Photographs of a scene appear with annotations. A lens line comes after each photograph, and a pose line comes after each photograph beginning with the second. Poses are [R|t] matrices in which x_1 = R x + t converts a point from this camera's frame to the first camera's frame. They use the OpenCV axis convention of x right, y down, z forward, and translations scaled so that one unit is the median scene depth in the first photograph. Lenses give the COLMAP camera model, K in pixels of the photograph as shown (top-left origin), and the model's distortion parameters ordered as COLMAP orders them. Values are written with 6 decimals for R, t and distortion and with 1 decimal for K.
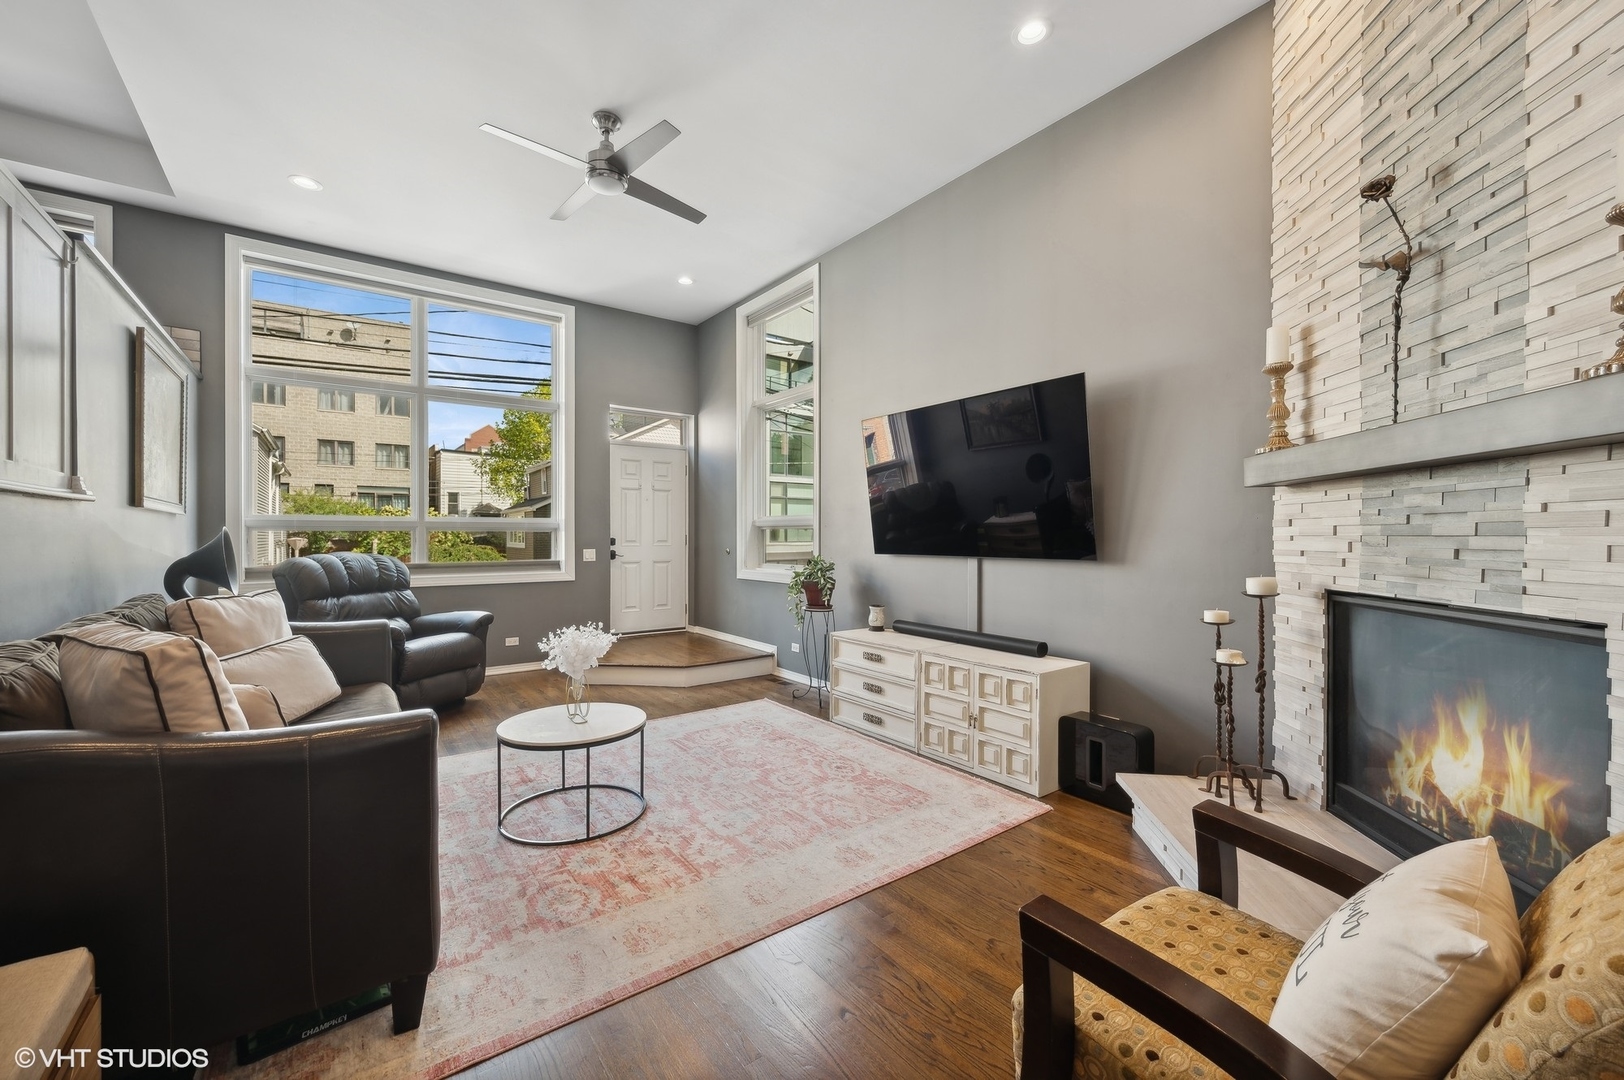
lens RADIAL K [[652.6, 0, 812.0], [0, 652.6, 540.0], [0, 0, 1]] dist [0.001569, 0.000176]
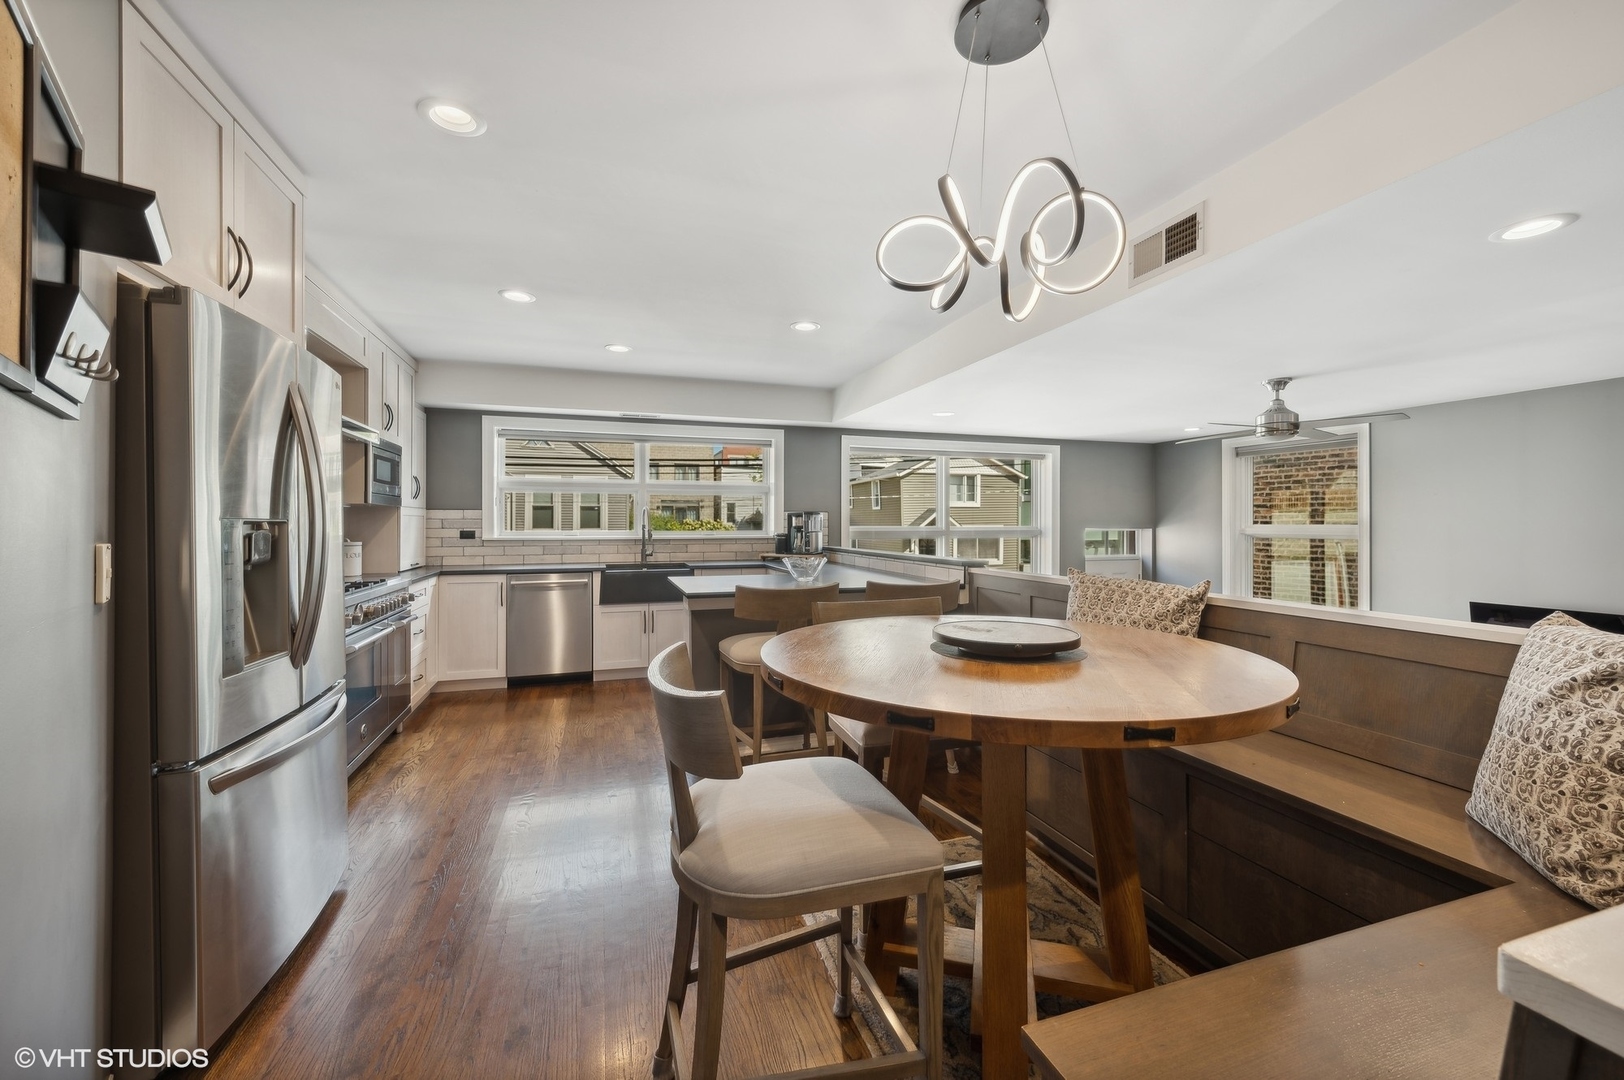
lens RADIAL K [[658.7, 0, 792.4], [0, 658.7, 510.7], [0, 0, 1]] dist [0.000723, -0.000075]
pose [[0.941337, -0.006766, -0.337401, -0.680974], [-0.000688, 0.999758, -0.021969, -0.364034], [0.337468, 0.020912, 0.941105, -0.343746]]
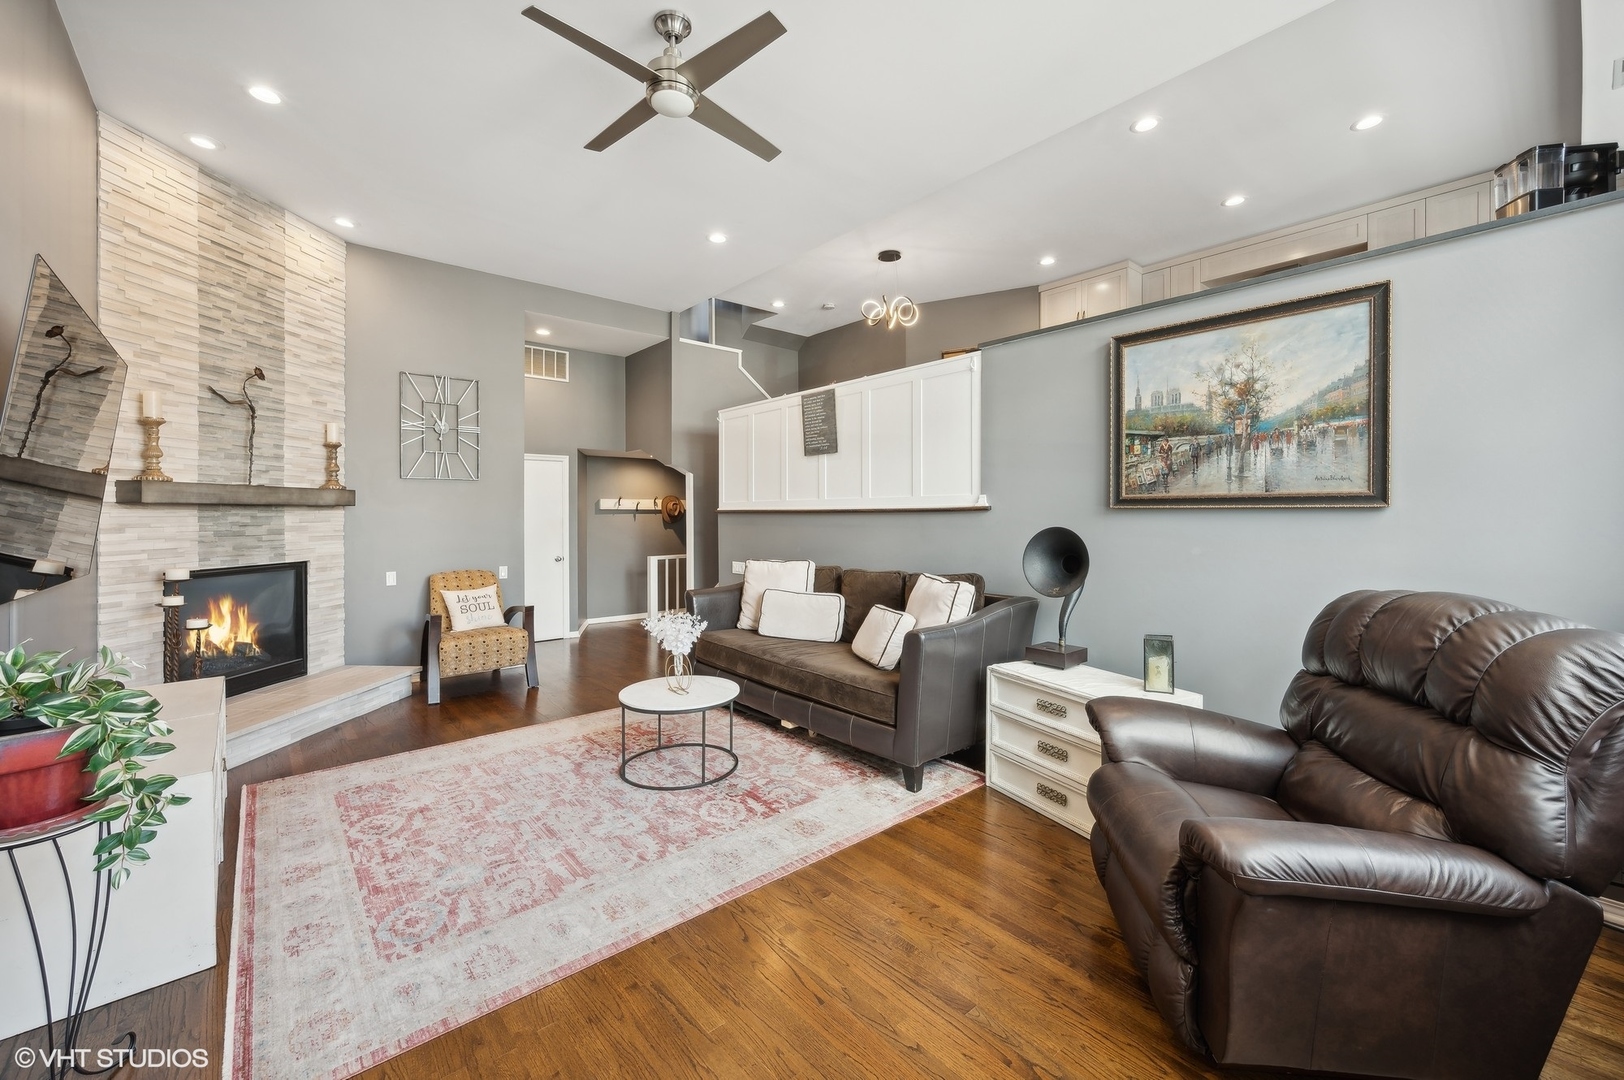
lens RADIAL K [[647.4, 0, 818.0], [0, 647.4, 507.2], [0, 0, 1]] dist [0.000536, -0.000055]
pose [[-0.996790, 0.004827, -0.079920, -0.410350], [0.005023, 0.999985, -0.002253, -0.045534], [0.079907, -0.002647, -0.996799, 1.722271]]
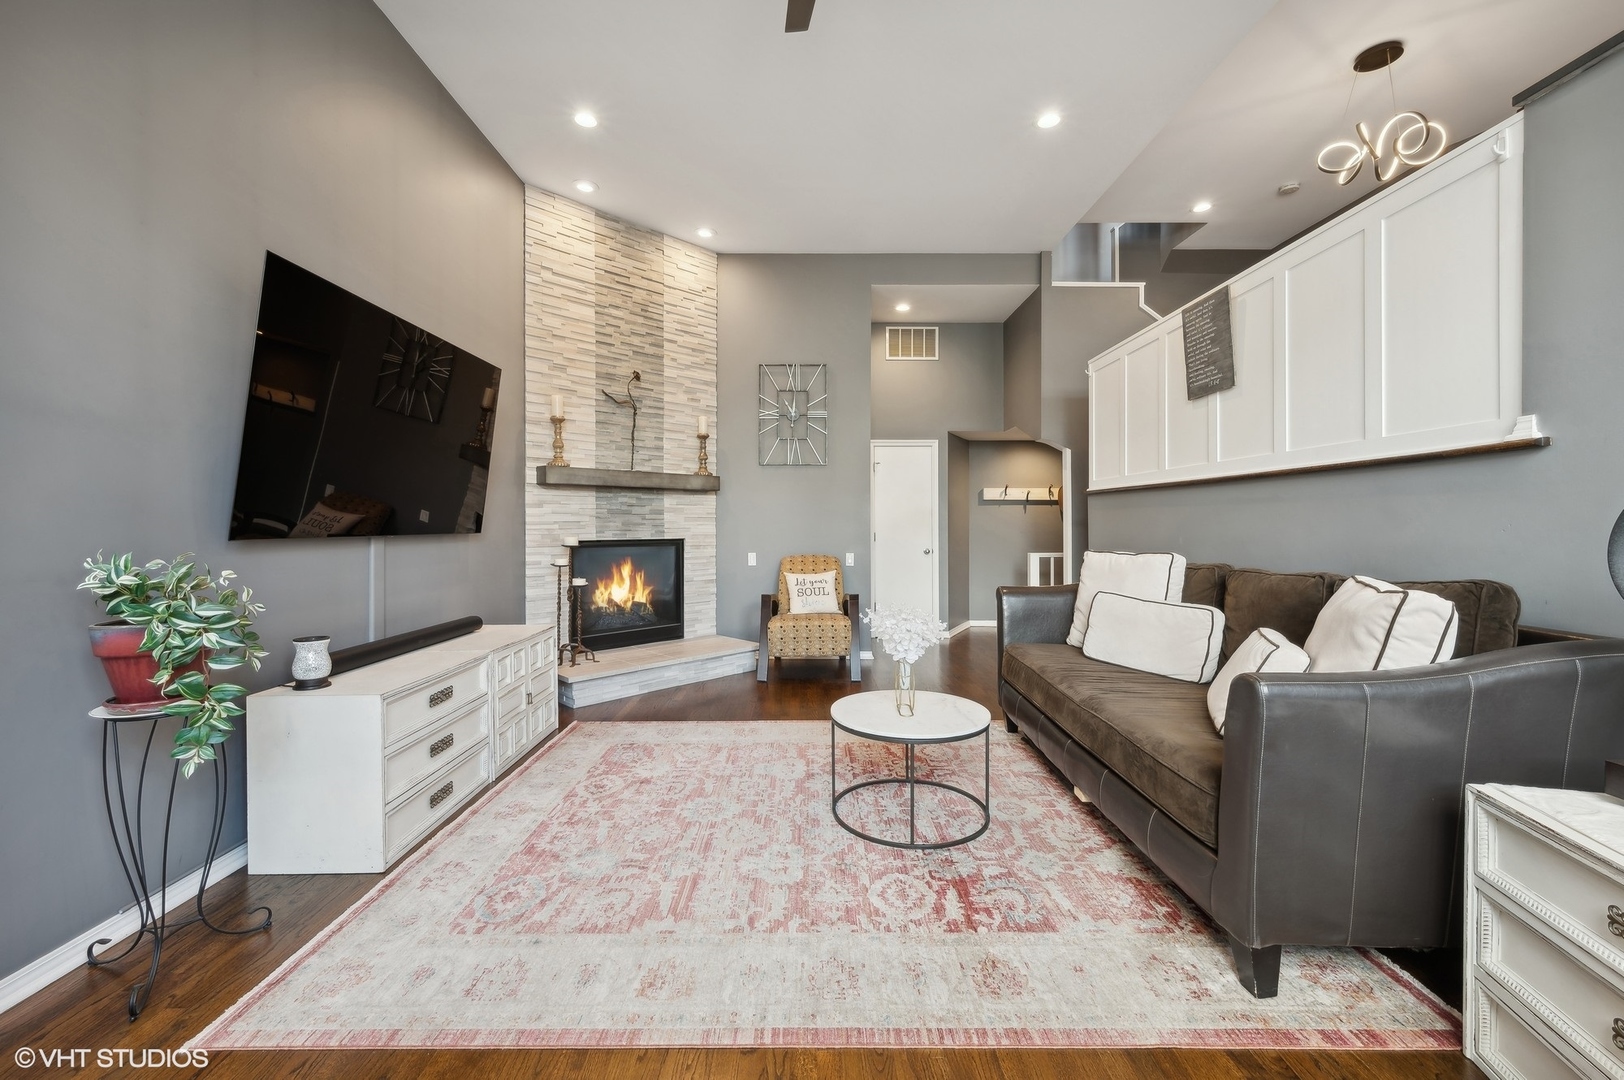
lens RADIAL K [[666.8, 0, 815.8], [0, 666.8, 517.9], [0, 0, 1]] dist [-0.000038, -0.000203]
pose [[-0.809478, 0.006497, 0.587114, -0.625978], [0.006389, 0.999977, -0.002257, 0.009902], [-0.587115, 0.001924, -0.809501, 1.414312]]
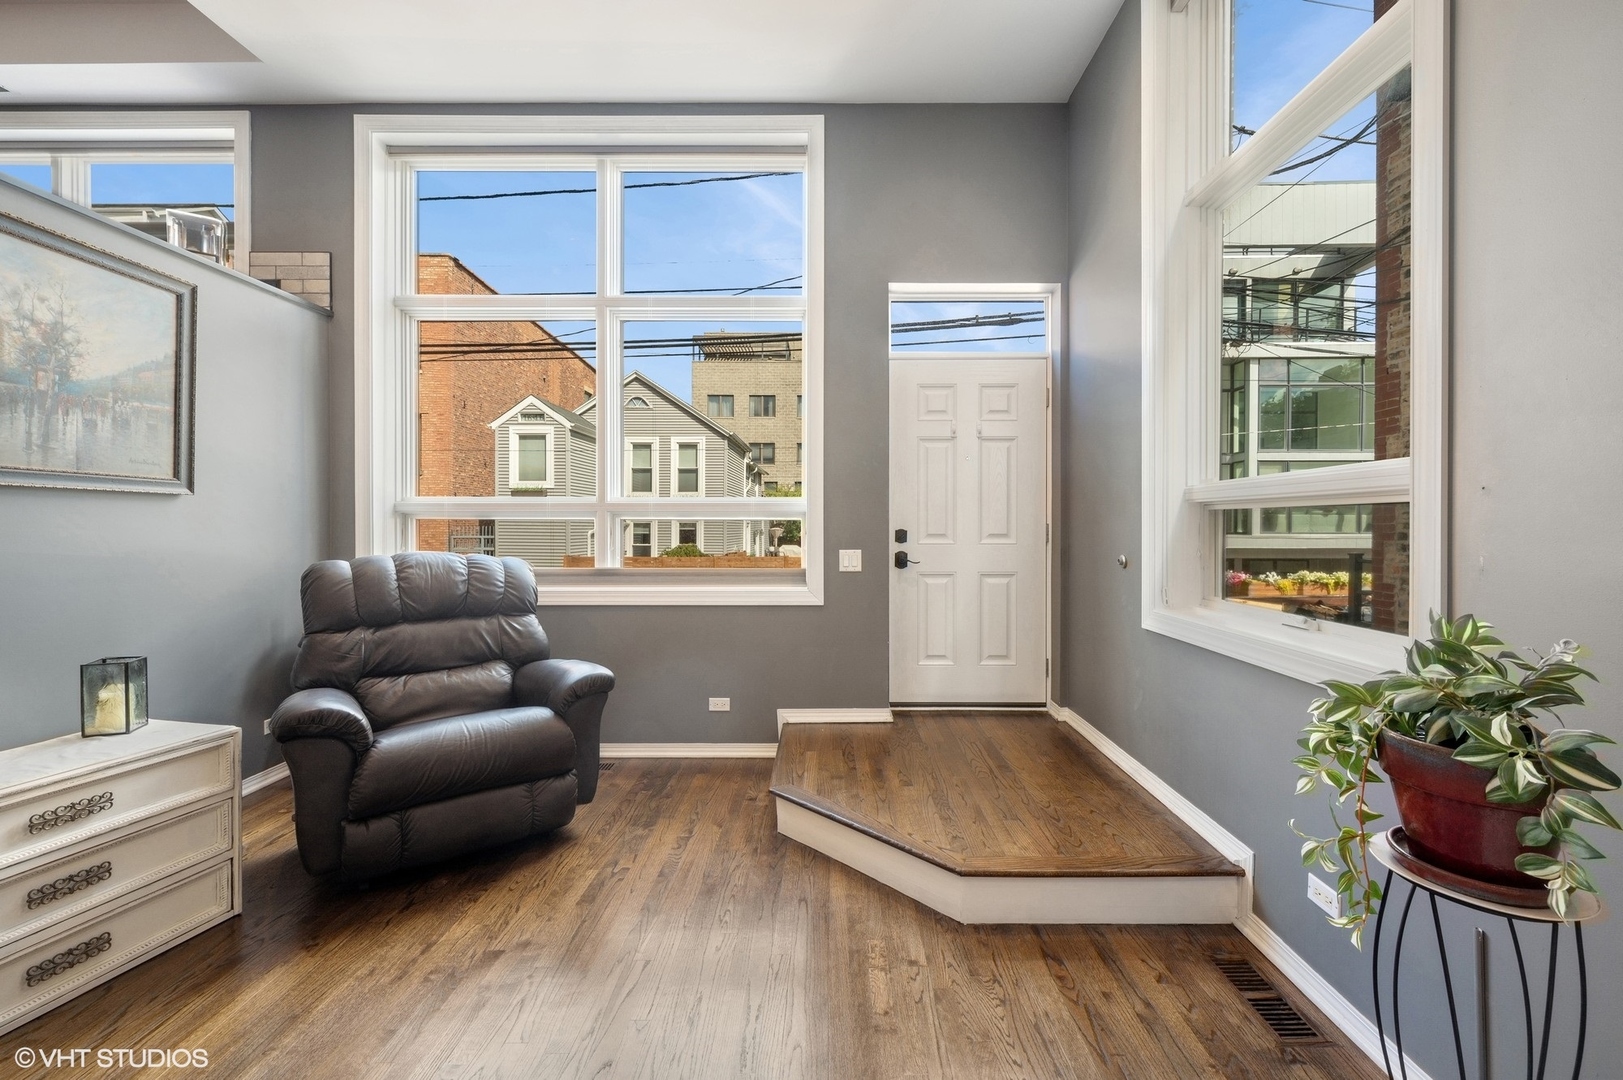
lens RADIAL K [[655.3, 0, 823.3], [0, 655.3, 529.2], [0, 0, 1]] dist [0.001874, 0.000123]
pose [[0.792215, 0.001579, -0.610240, -0.035069], [-0.001563, 0.999999, 0.000558, -0.006274], [0.610240, 0.000512, 0.792216, 0.913893]]
